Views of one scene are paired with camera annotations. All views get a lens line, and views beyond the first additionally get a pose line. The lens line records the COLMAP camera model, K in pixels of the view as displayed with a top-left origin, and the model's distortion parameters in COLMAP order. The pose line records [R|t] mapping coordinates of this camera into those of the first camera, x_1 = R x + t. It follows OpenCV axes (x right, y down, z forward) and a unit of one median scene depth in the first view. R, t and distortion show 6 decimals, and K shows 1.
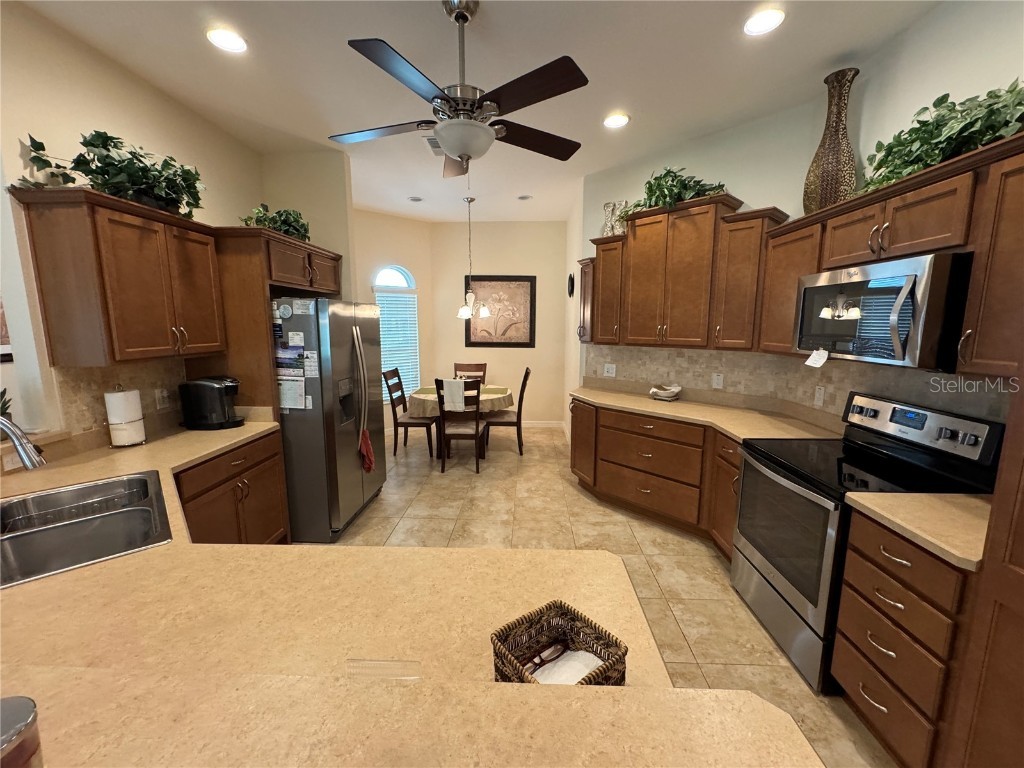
lens RADIAL K [[413.9, 0, 512.0], [0, 413.9, 384.0], [0, 0, 1]] dist [-0.000670, 0.000259]
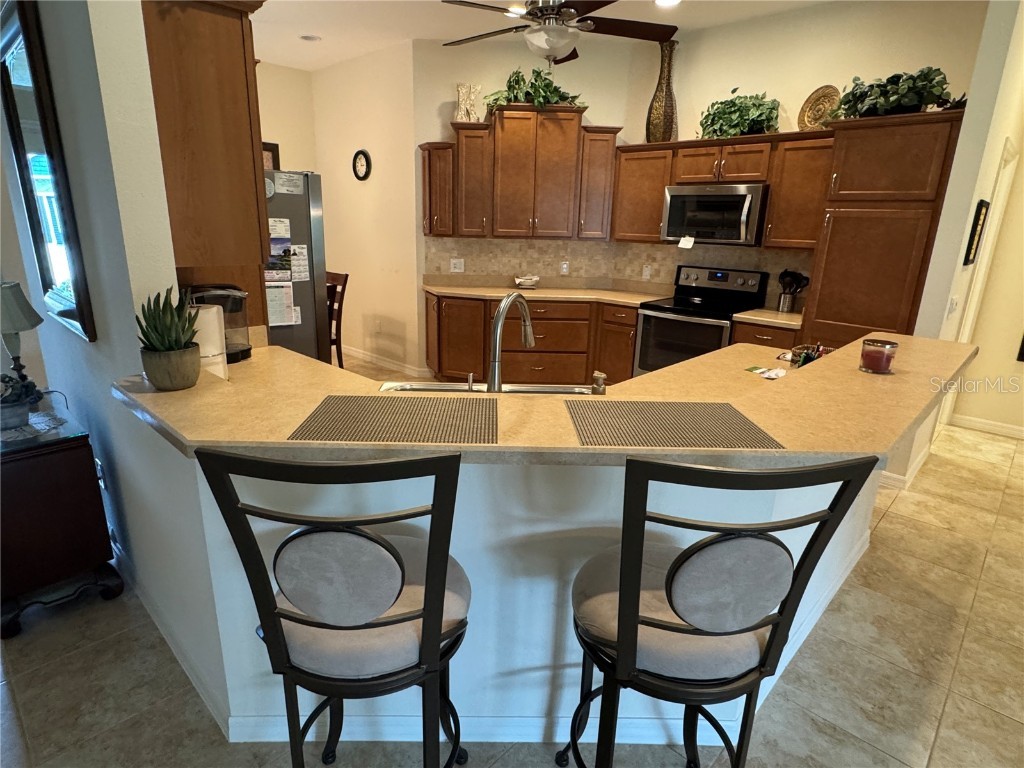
lens RADIAL K [[563.5, 0, 512.0], [0, 563.5, 384.0], [0, 0, 1]] dist [-0.002827, -0.000472]
pose [[0.665379, -0.191986, 0.721396, -0.942842], [0.085473, 0.979601, 0.181866, 0.013177], [-0.741596, -0.059350, 0.668216, 0.018957]]
